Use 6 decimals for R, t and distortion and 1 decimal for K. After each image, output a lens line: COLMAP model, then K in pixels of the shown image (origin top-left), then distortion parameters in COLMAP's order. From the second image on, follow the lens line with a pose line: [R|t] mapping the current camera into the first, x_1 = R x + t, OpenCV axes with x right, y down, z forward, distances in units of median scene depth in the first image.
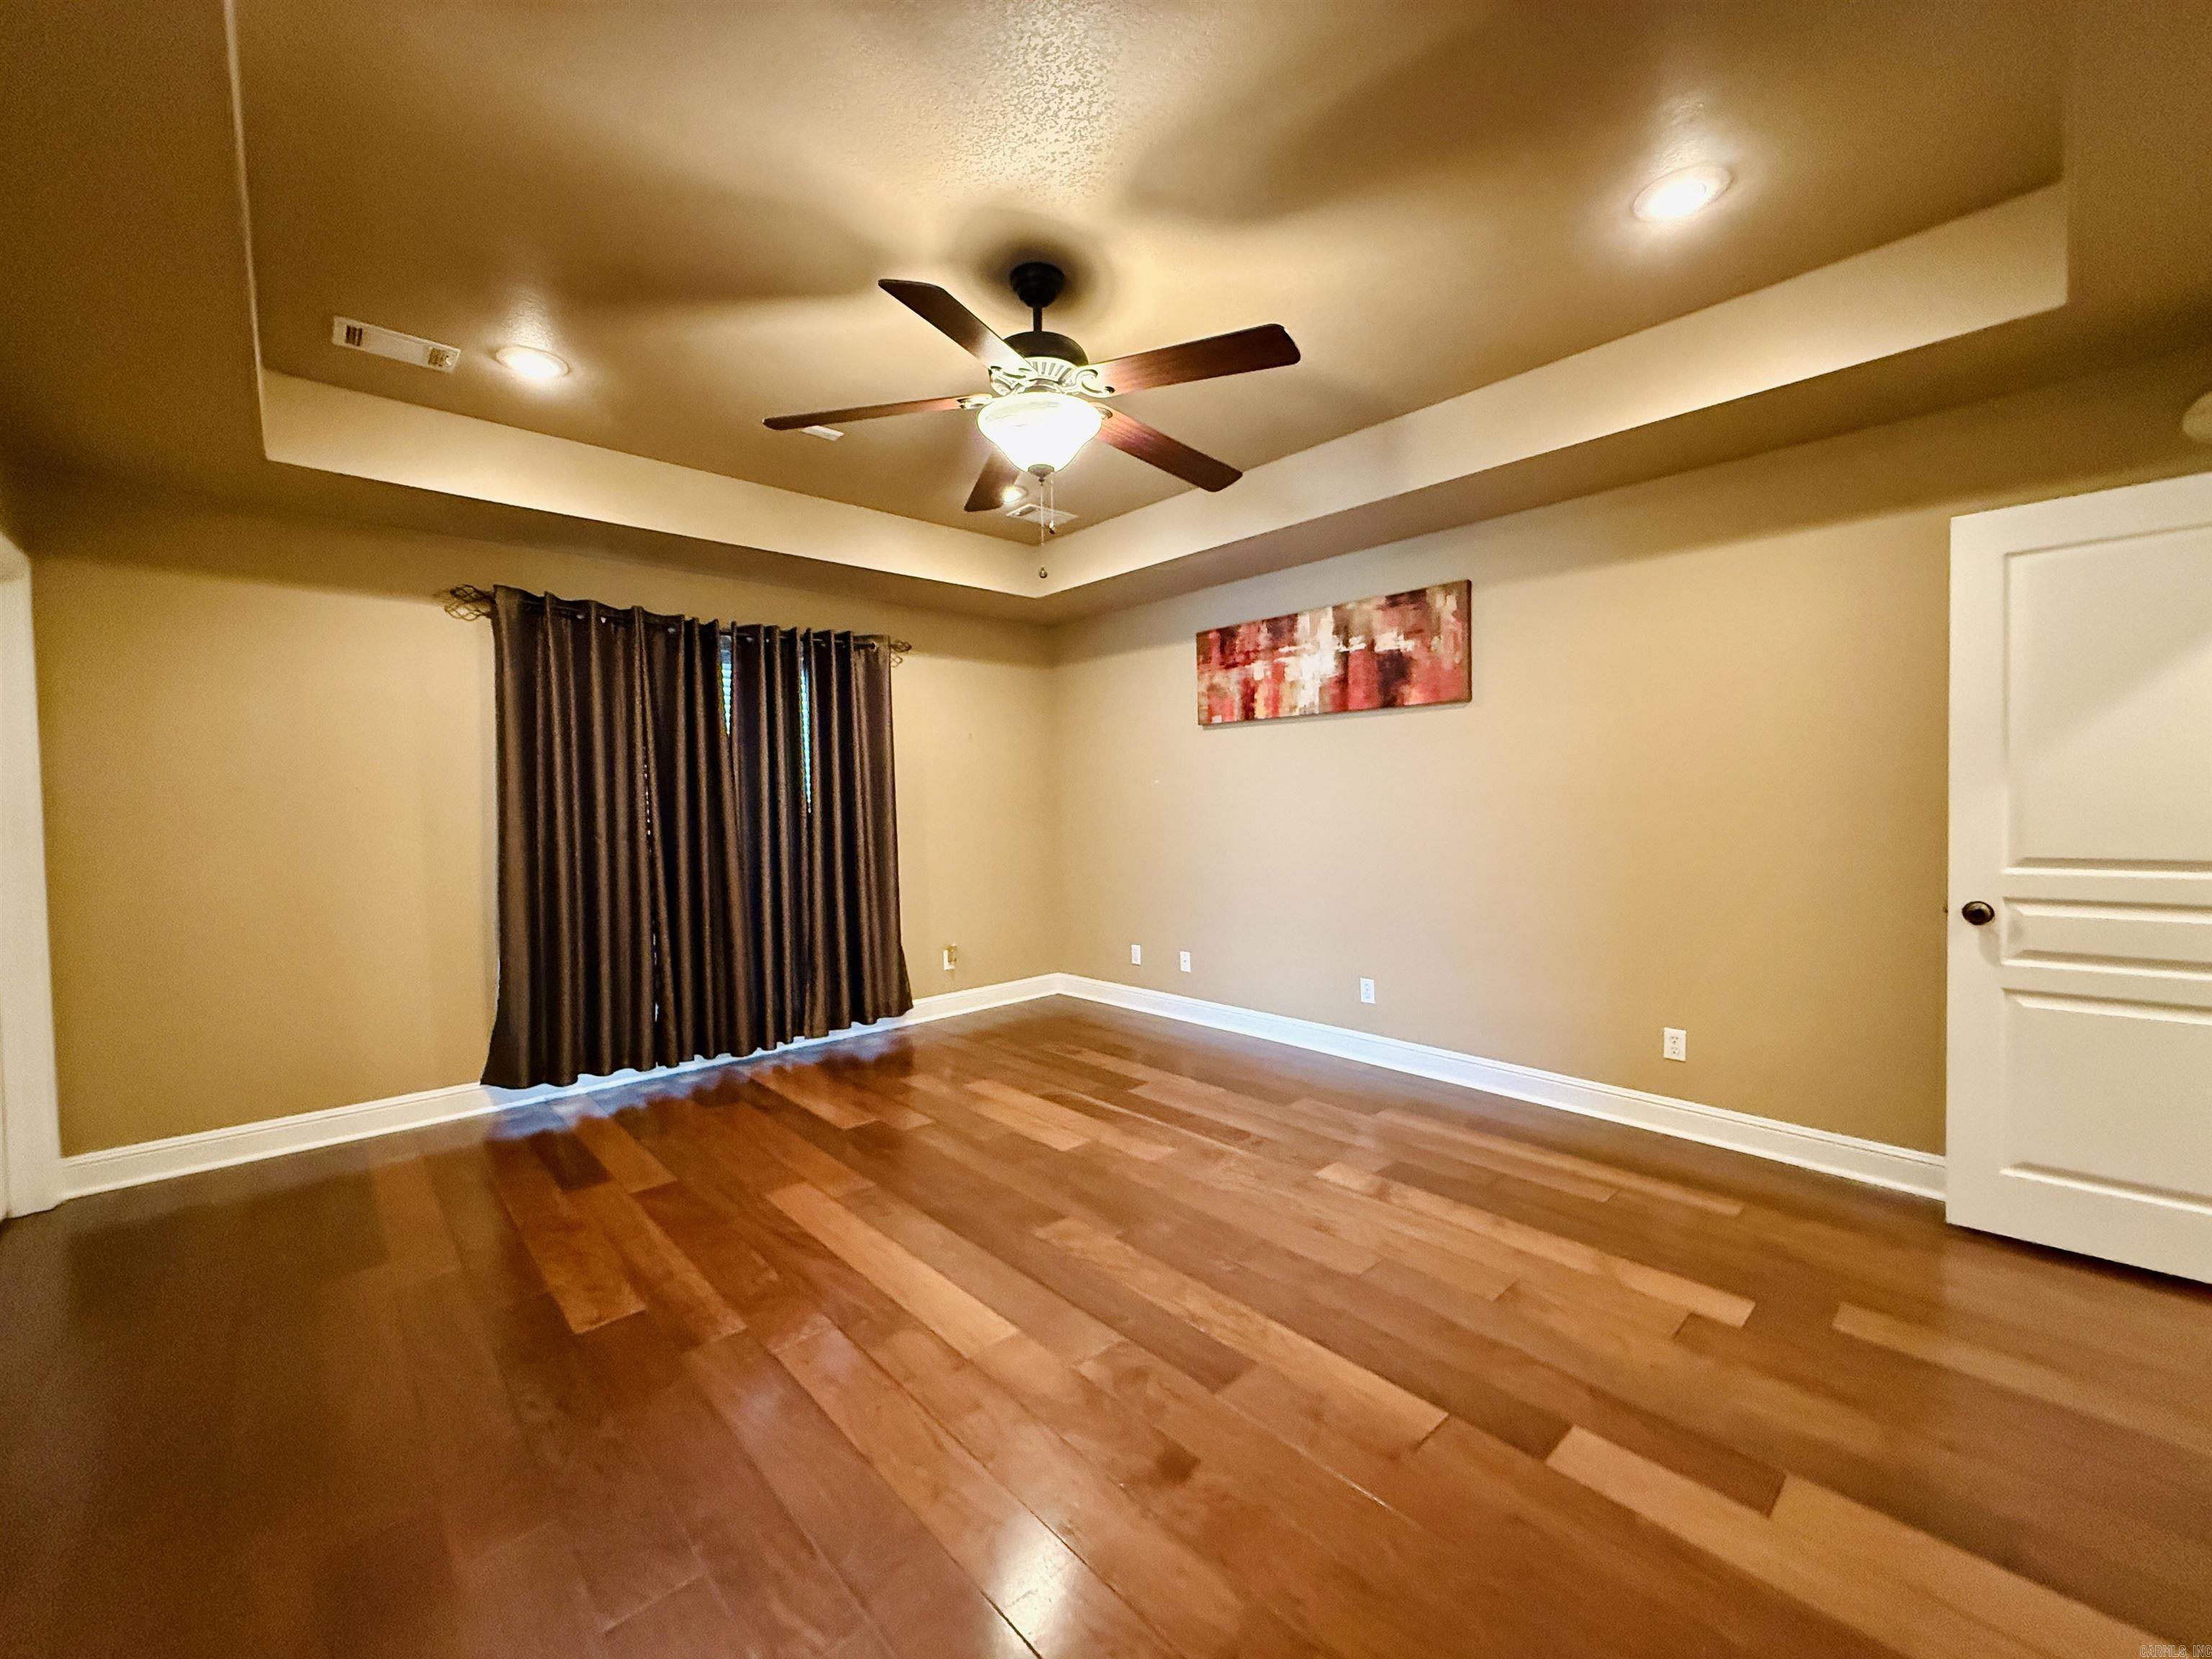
lens RADIAL K [[873.8, 0, 1096.8], [0, 873.8, 827.5], [0, 0, 1]] dist [-0.000705, -0.000143]
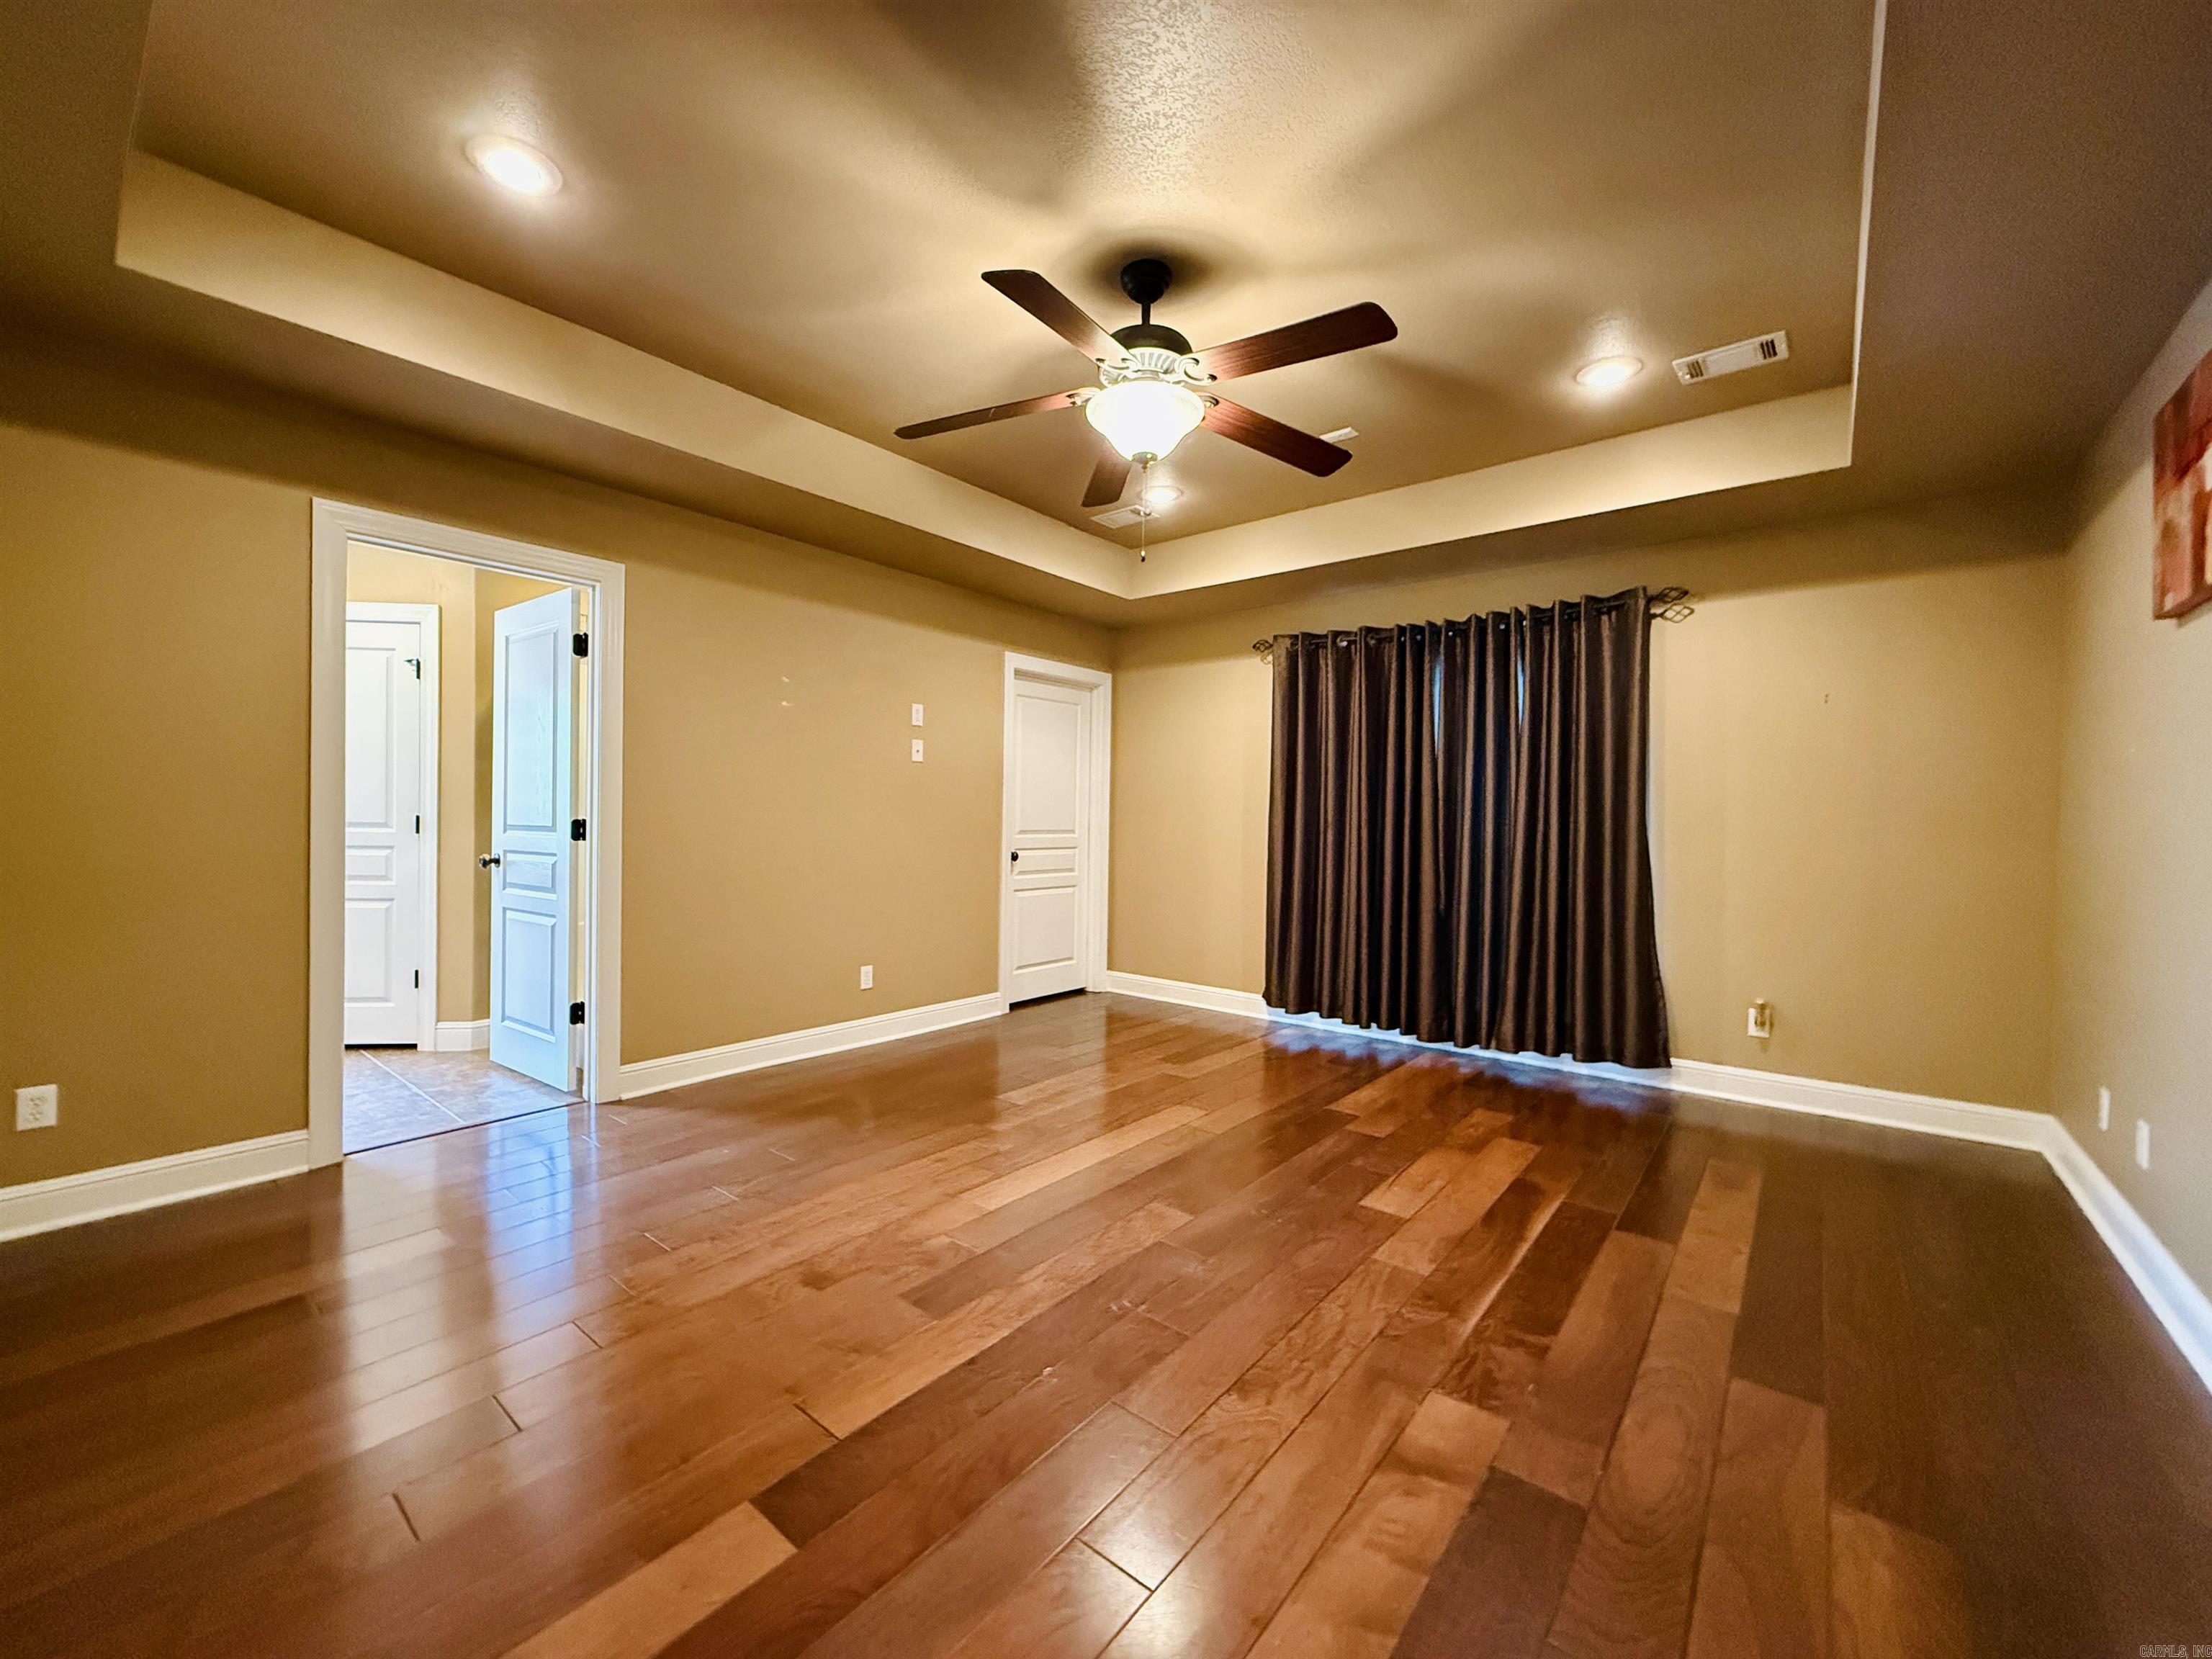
lens RADIAL K [[873.8, 0, 1098.5], [0, 873.8, 825.4], [0, 0, 1]] dist [-0.000705, -0.000143]
pose [[0.149538, 0.026154, -0.988410, 0.659517], [-0.044746, 0.998805, 0.019660, 0.004929], [0.987743, 0.041288, 0.150529, 0.551037]]
